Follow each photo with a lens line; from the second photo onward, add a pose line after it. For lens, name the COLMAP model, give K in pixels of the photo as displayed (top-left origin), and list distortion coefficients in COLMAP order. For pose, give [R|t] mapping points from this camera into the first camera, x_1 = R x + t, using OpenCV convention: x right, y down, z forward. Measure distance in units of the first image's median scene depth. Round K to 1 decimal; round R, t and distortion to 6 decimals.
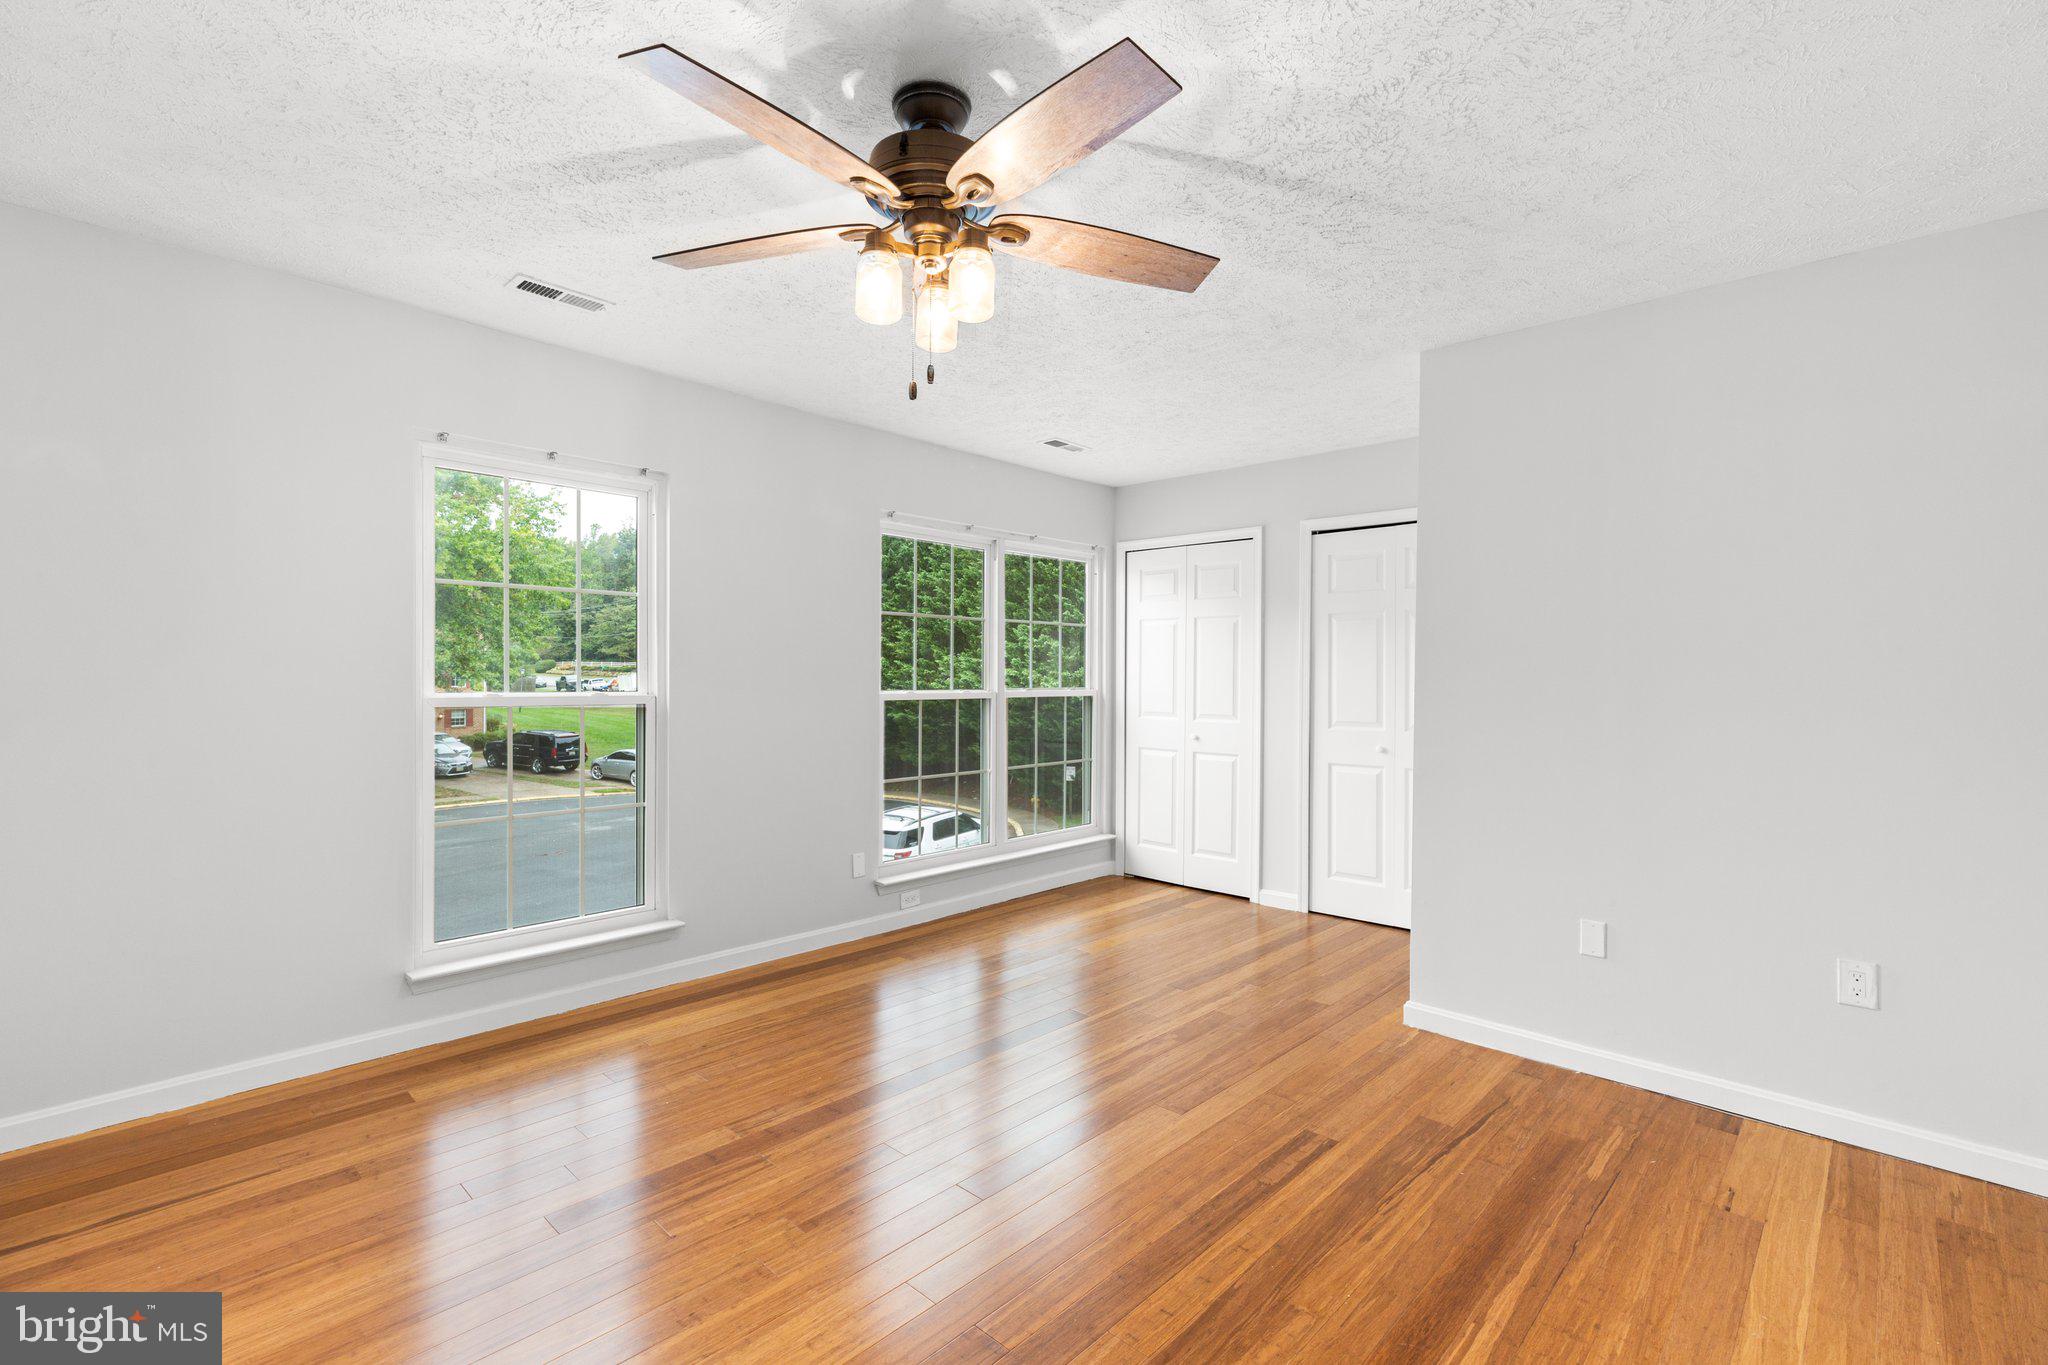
lens RADIAL K [[915.0, 0, 1025.8], [0, 915.0, 658.1], [0, 0, 1]] dist [0.004050, 0.000280]
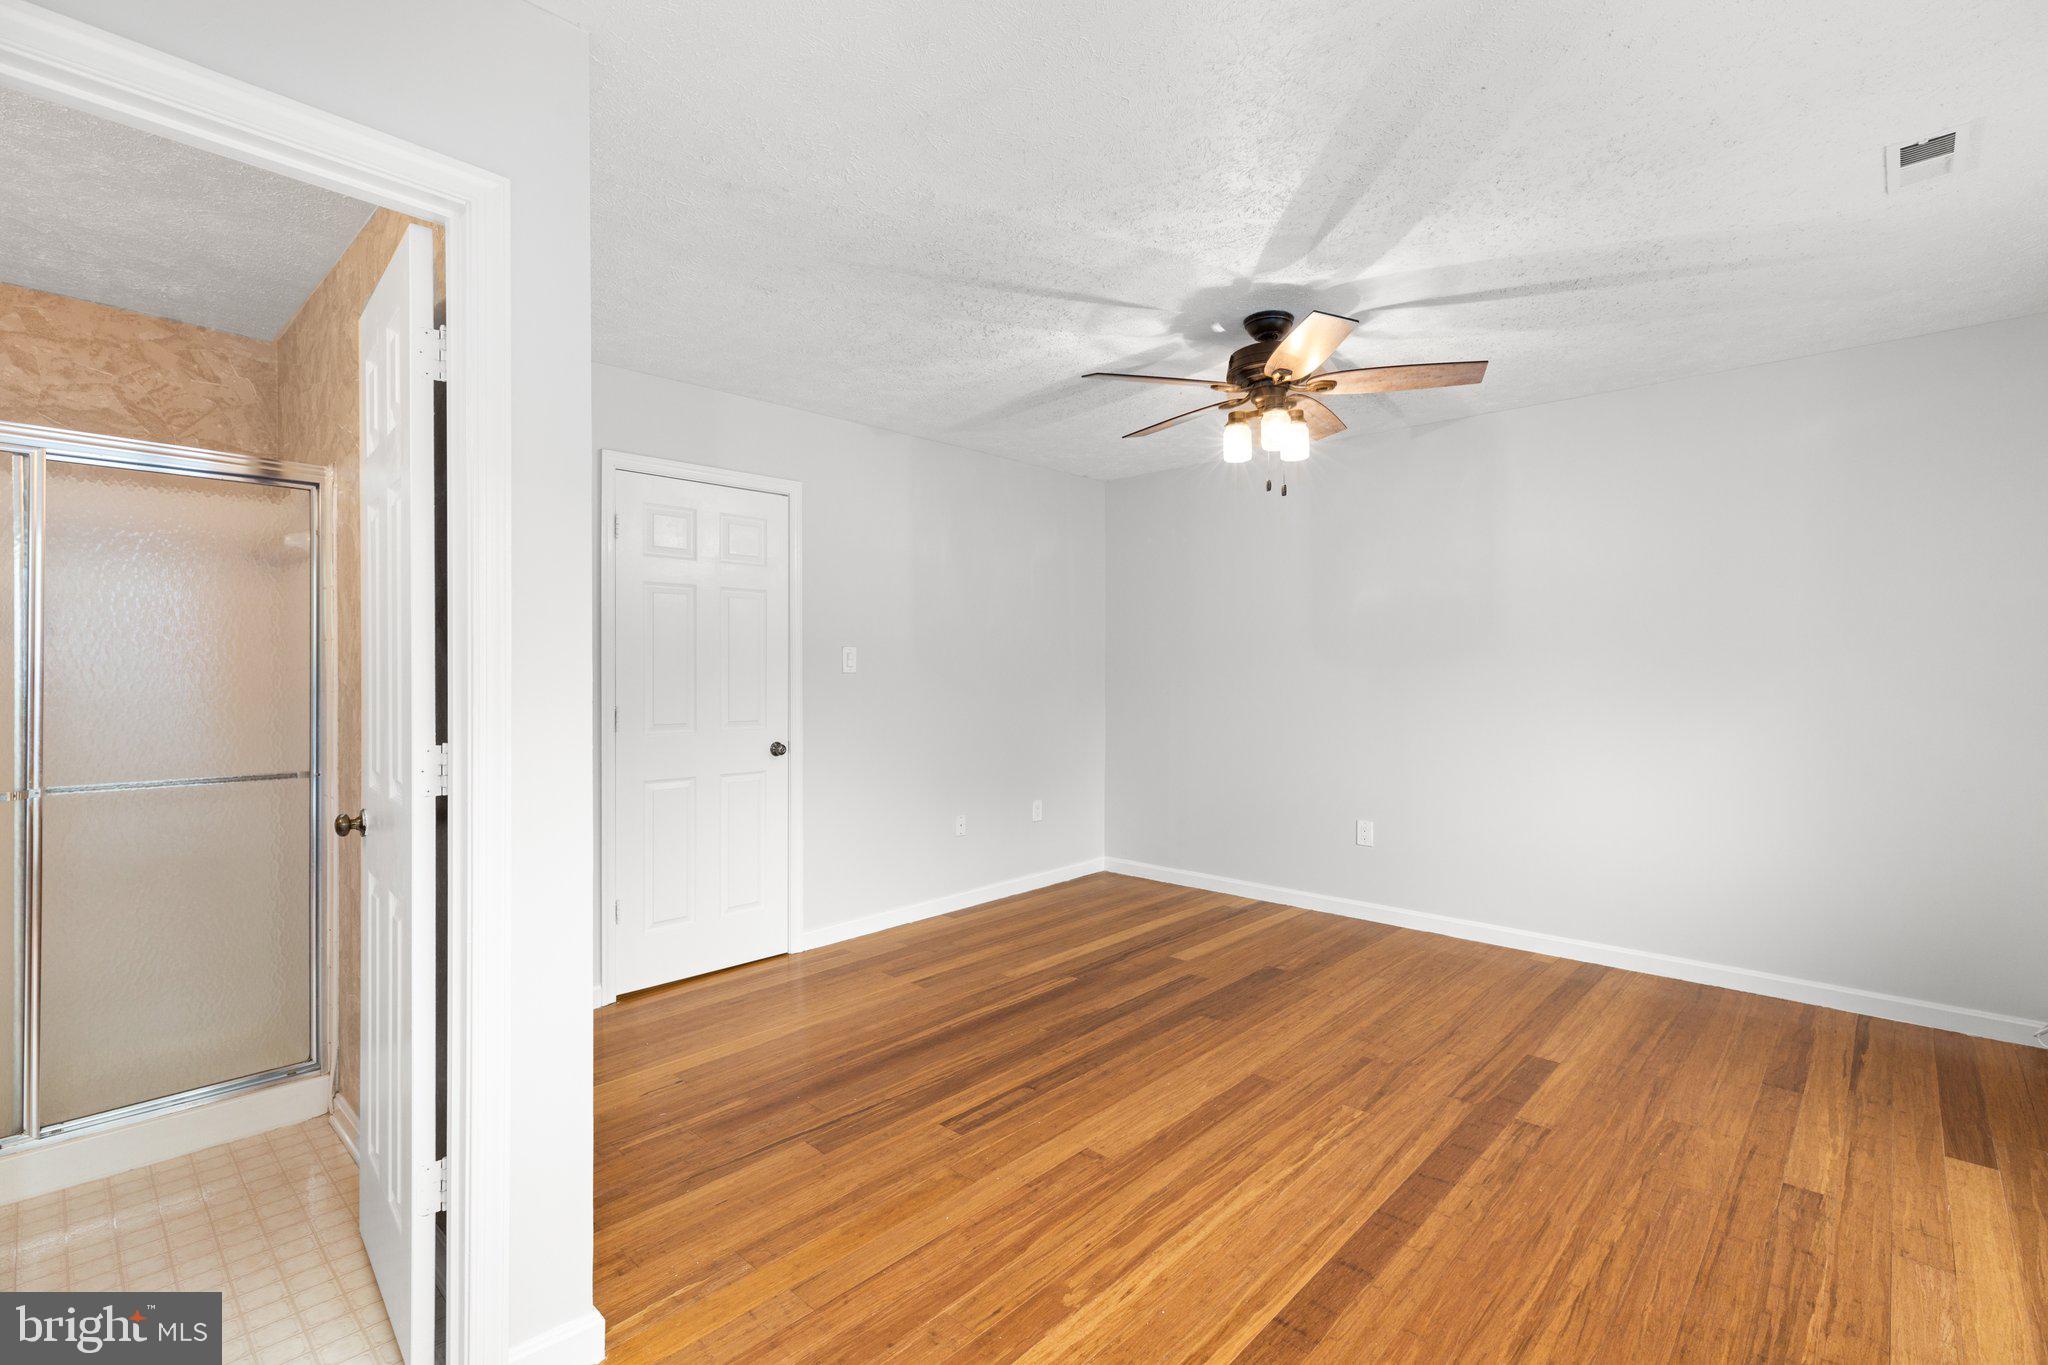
lens RADIAL K [[915.0, 0, 1025.8], [0, 915.0, 658.1], [0, 0, 1]] dist [0.004050, 0.000280]
pose [[-0.999969, -0.007425, 0.002534, 0.241768], [-0.007511, 0.999336, -0.035656, 0.040565], [-0.002267, -0.035674, -0.999361, 2.021046]]
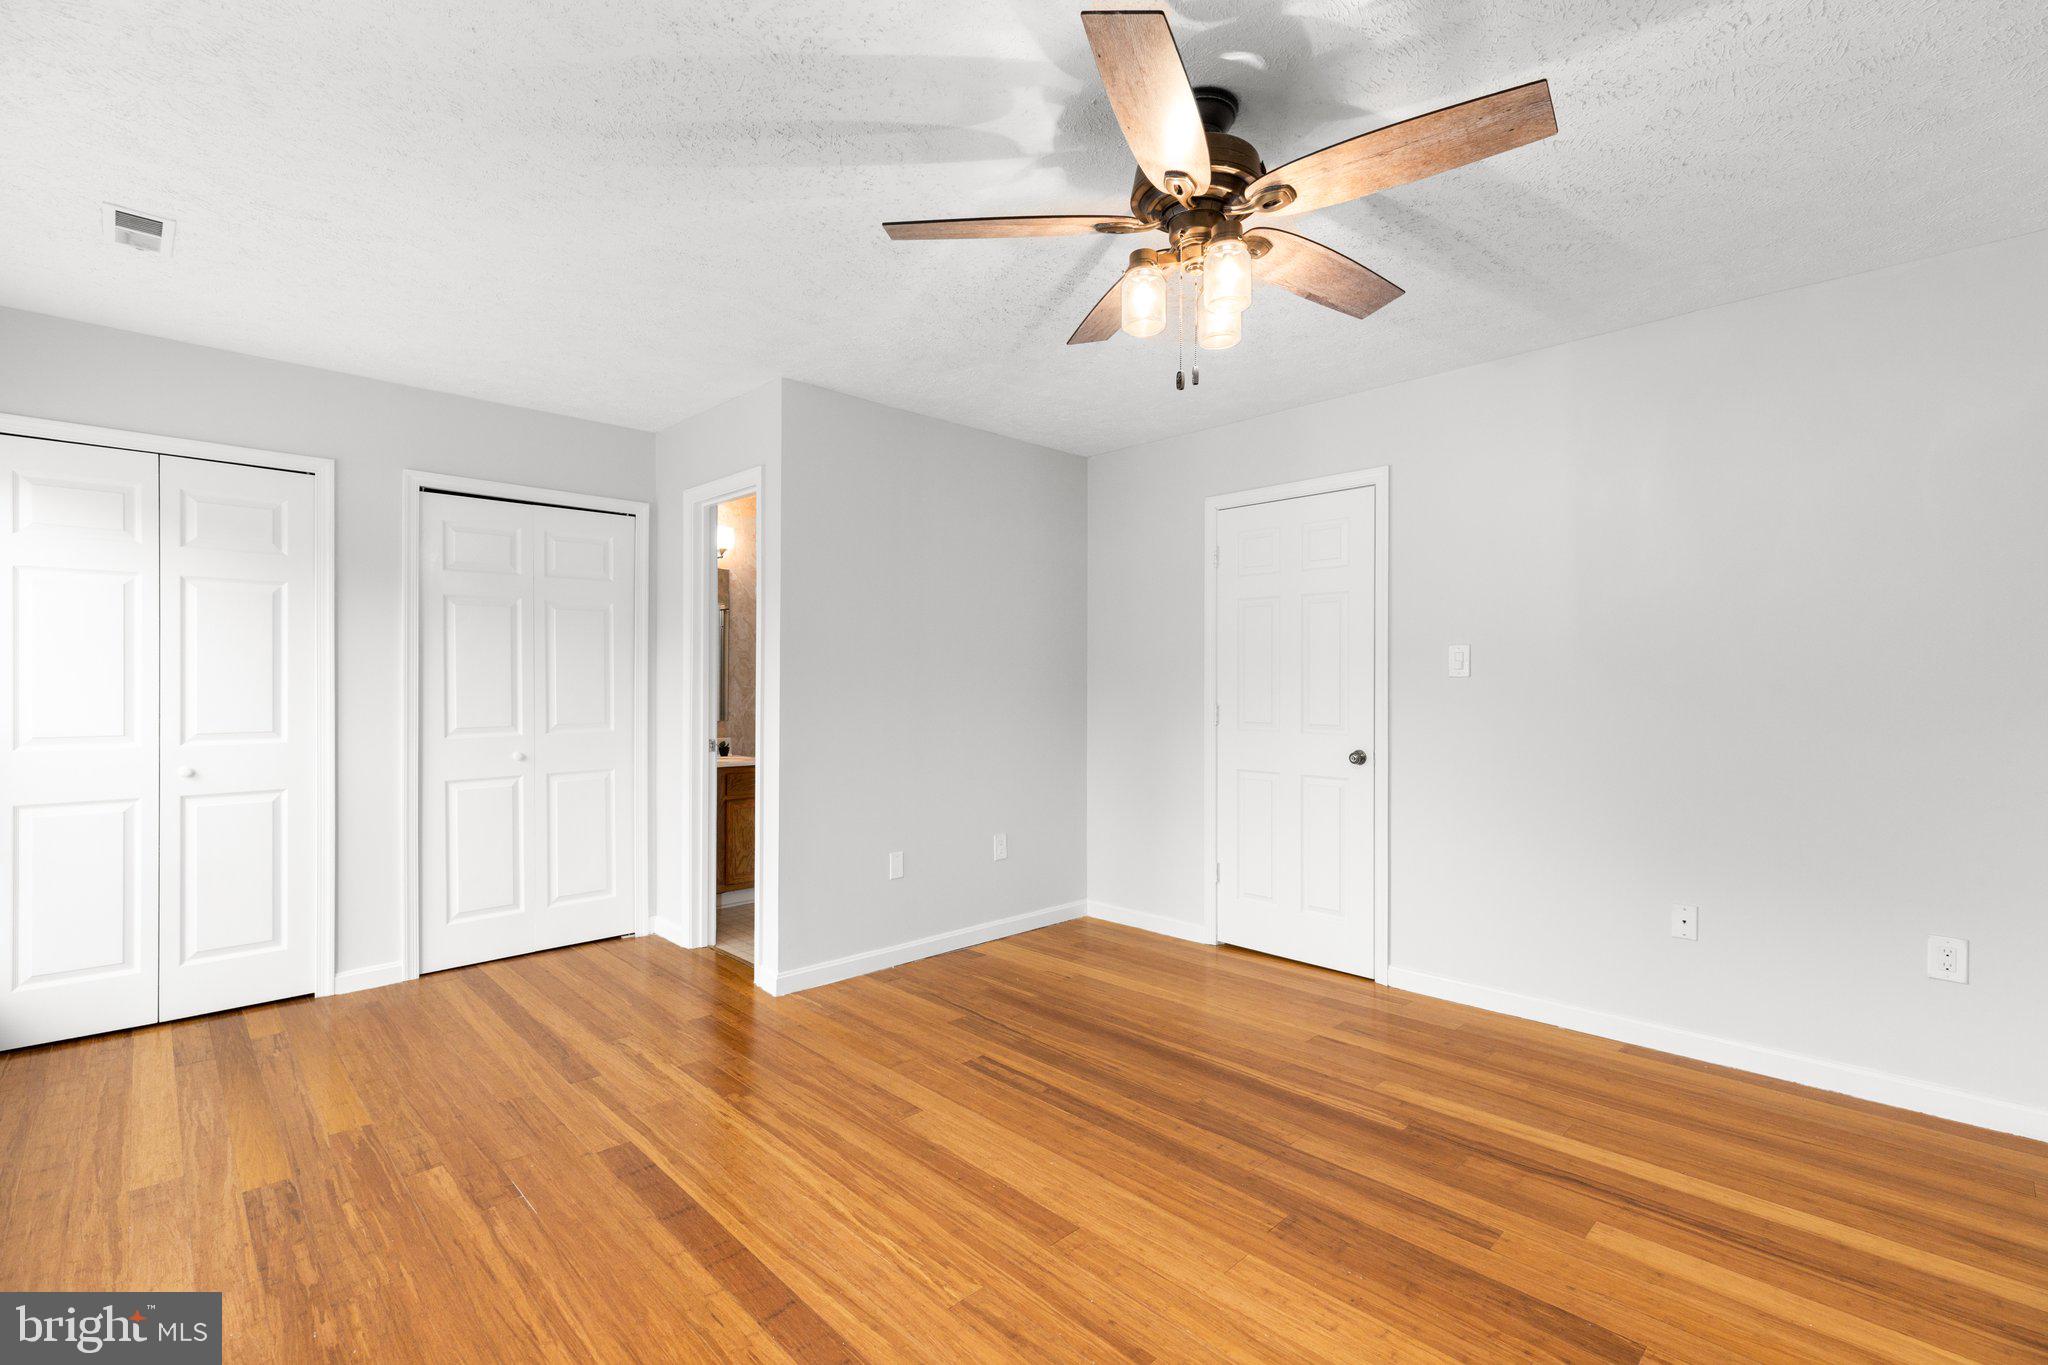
lens RADIAL K [[915.0, 0, 1025.8], [0, 915.0, 658.1], [0, 0, 1]] dist [0.004050, 0.000280]
pose [[0.042418, 0.015441, 0.998981, -0.872458], [-0.021366, 0.999666, -0.014544, 0.015188], [-0.998871, -0.020727, 0.042733, 0.891170]]
